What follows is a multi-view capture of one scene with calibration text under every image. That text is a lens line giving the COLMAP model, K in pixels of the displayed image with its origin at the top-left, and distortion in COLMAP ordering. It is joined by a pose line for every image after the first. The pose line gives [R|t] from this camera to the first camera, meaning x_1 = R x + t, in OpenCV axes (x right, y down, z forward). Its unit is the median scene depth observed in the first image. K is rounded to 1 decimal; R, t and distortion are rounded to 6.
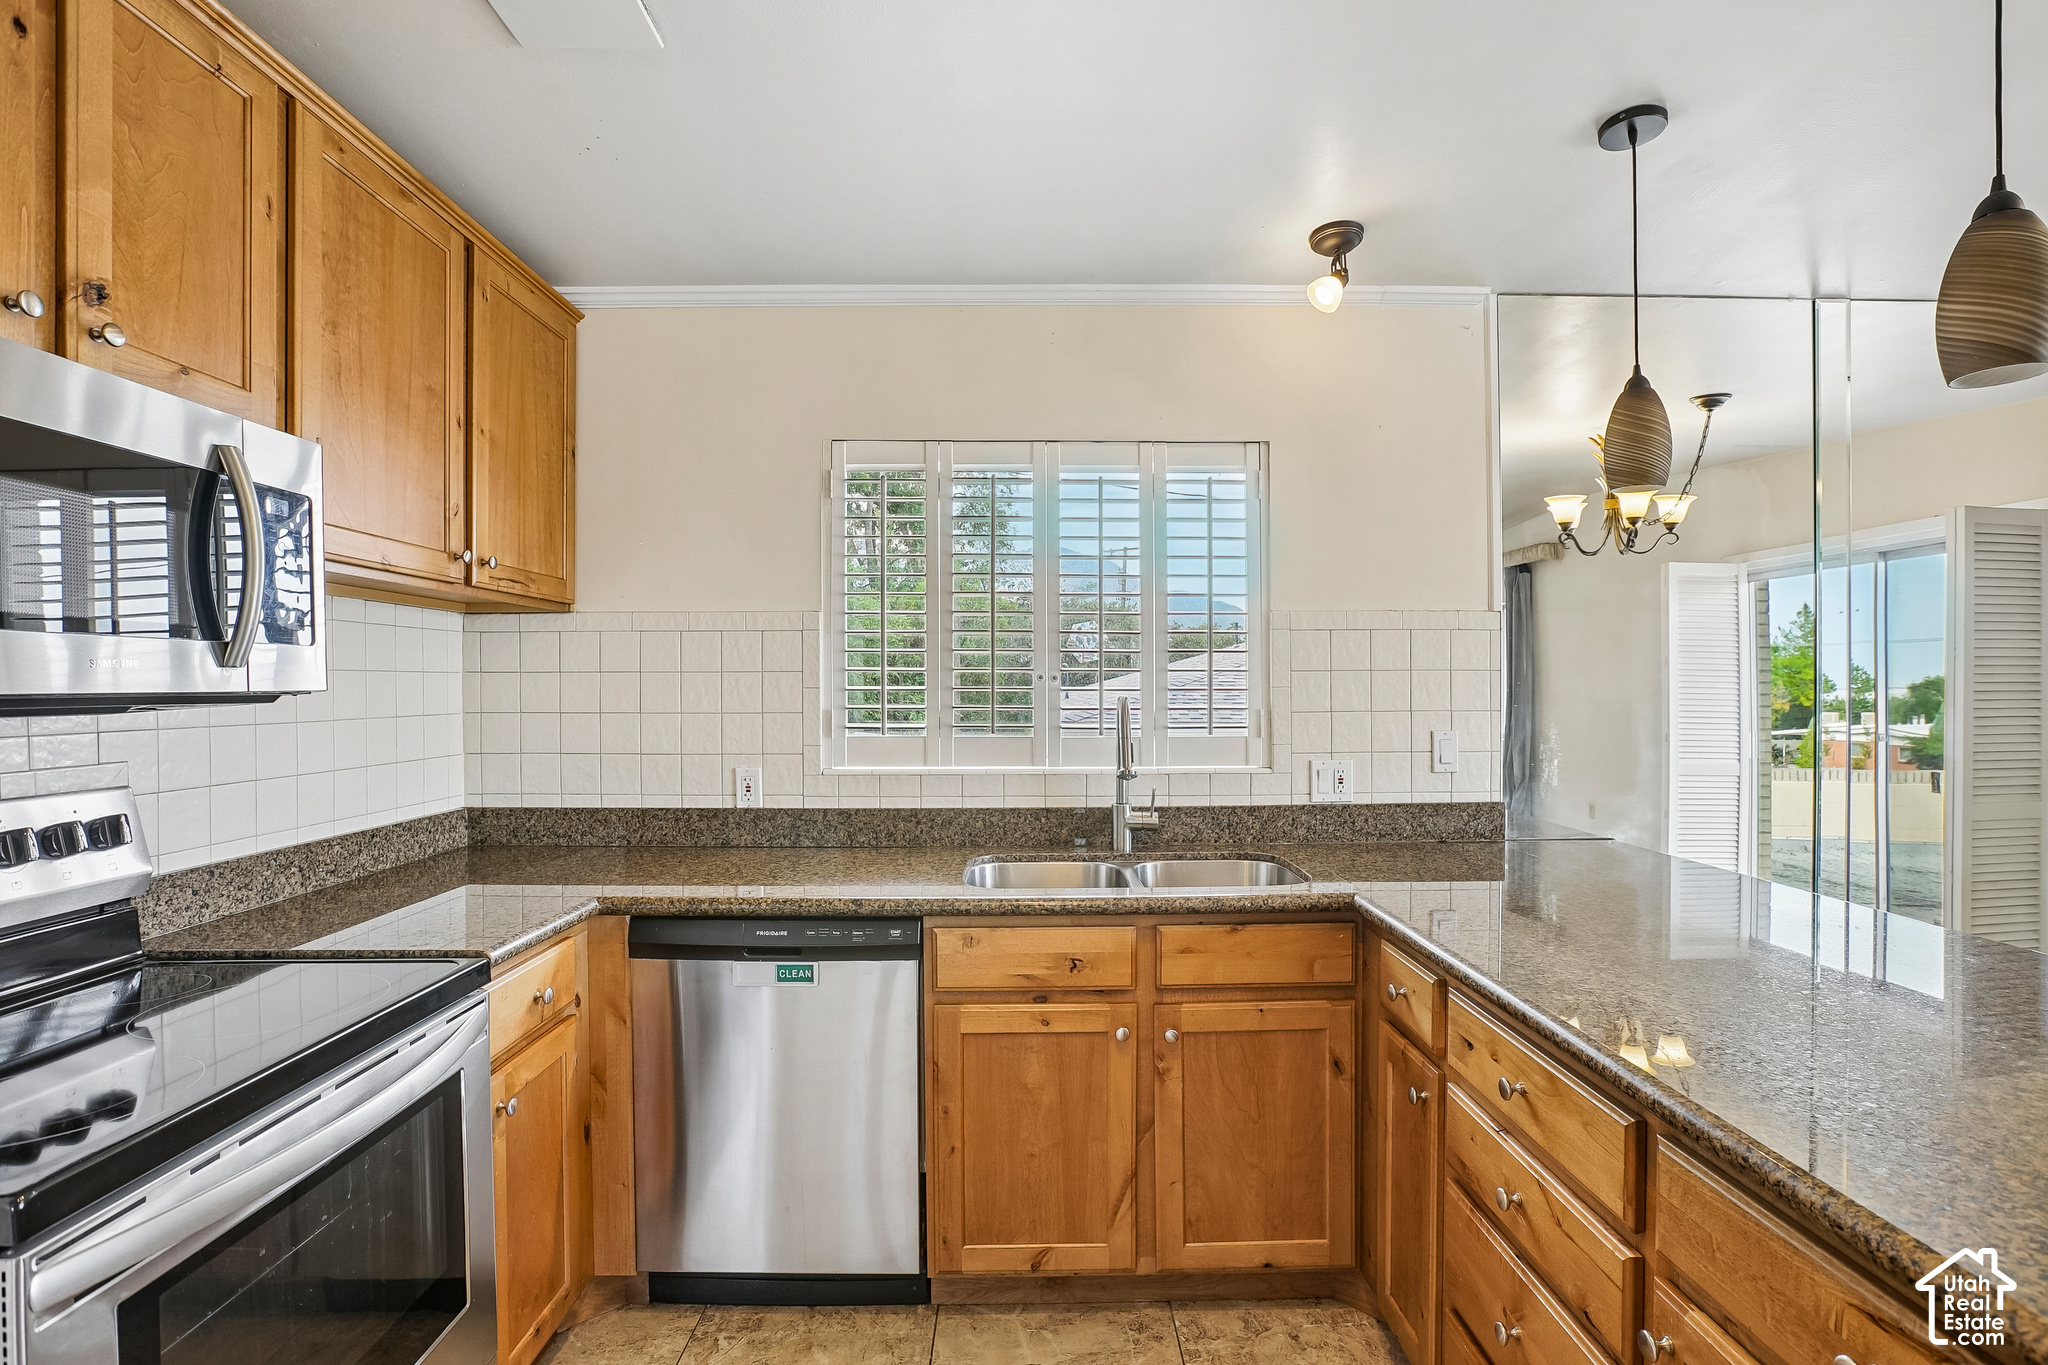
lens RADIAL K [[1004.1, 0, 1024.0], [0, 1004.1, 682.5], [0, 0, 1]] dist [-0.013948, 0.008058]
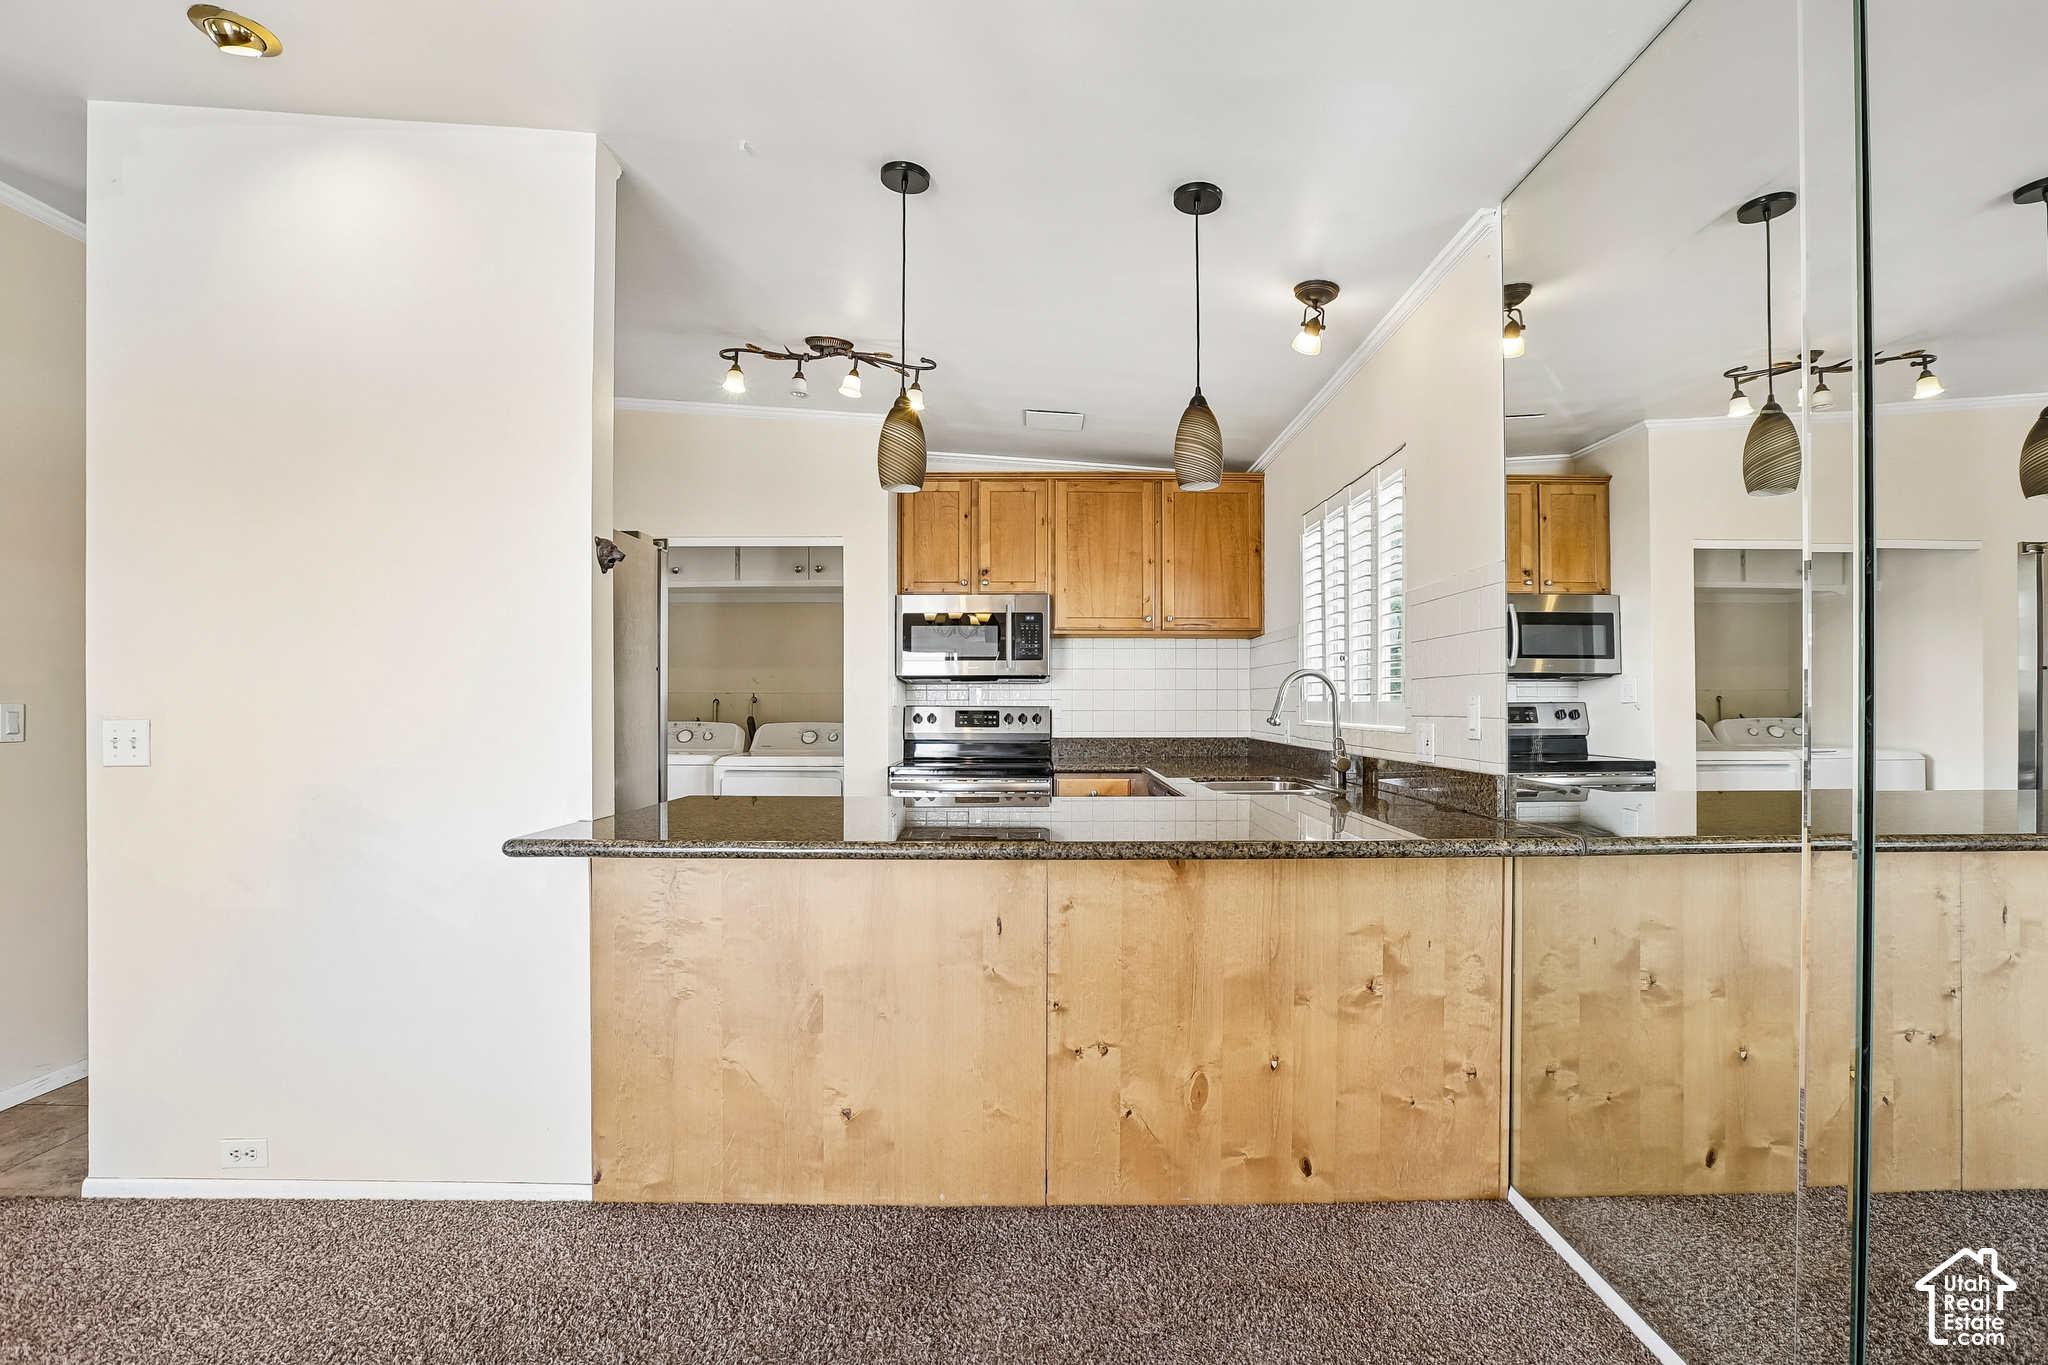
lens RADIAL K [[964.5, 0, 1032.4], [0, 964.5, 708.5], [0, 0, 1]] dist [-0.052718, 0.022577]
pose [[-0.006154, 0.005590, -0.999965, 1.770308], [0.004648, 0.999974, 0.005562, 0.074701], [0.999970, -0.004614, -0.006180, 0.762532]]
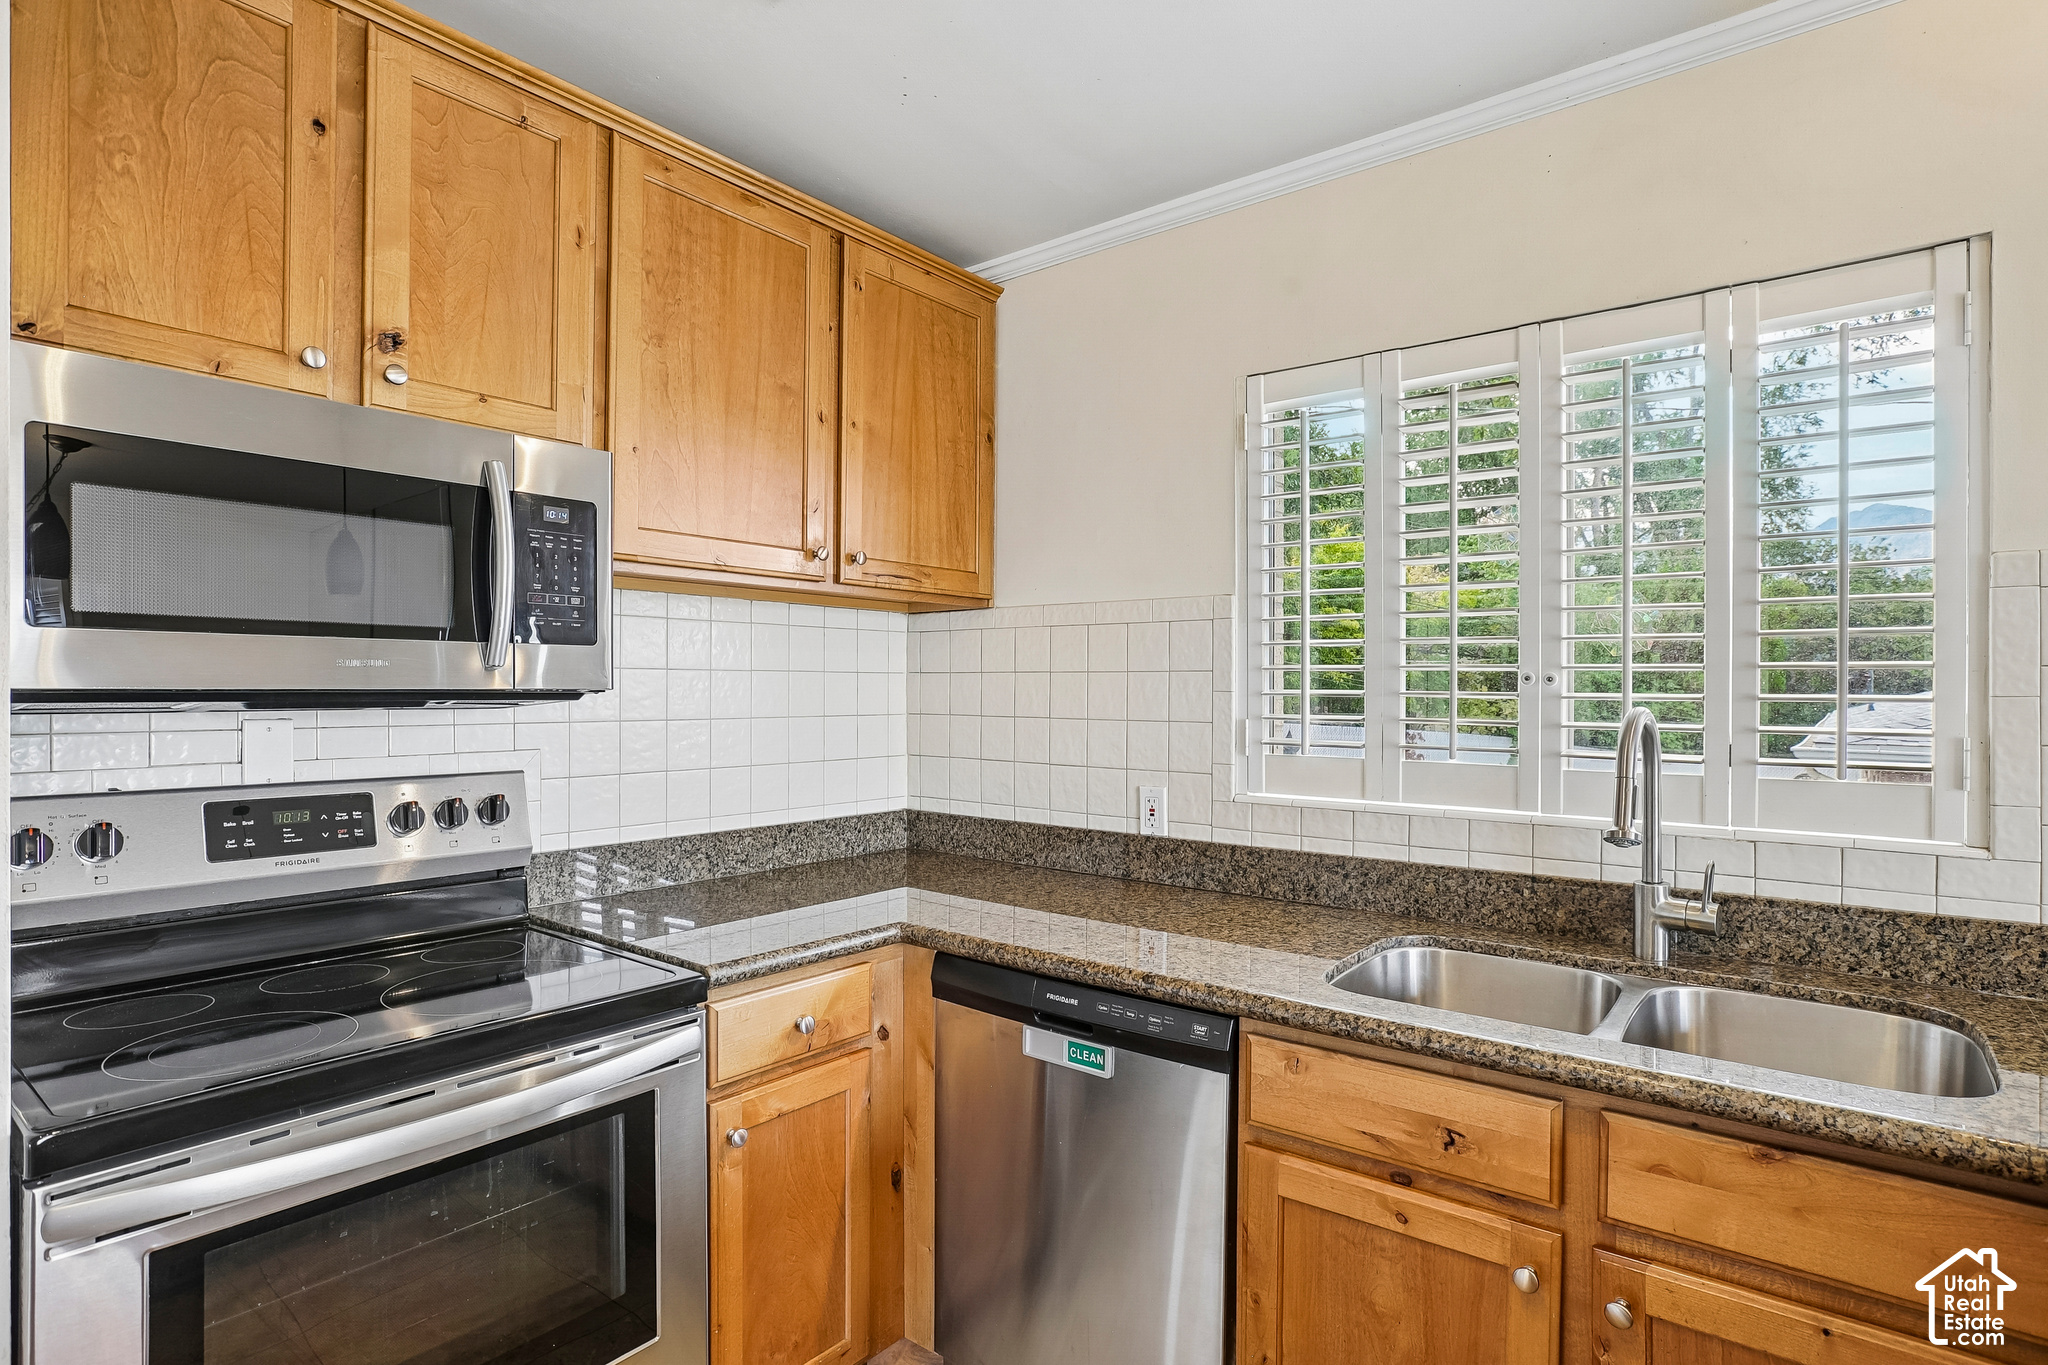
lens RADIAL K [[1054.9, 0, 1019.9], [0, 1054.9, 686.9], [0, 0, 1]] dist [-0.052726, 0.037470]
pose [[0.777382, 0.002465, -0.629024, 0.244408], [-0.003018, 0.999995, 0.000188, 0.003765], [0.629022, 0.001752, 0.777386, 0.334314]]
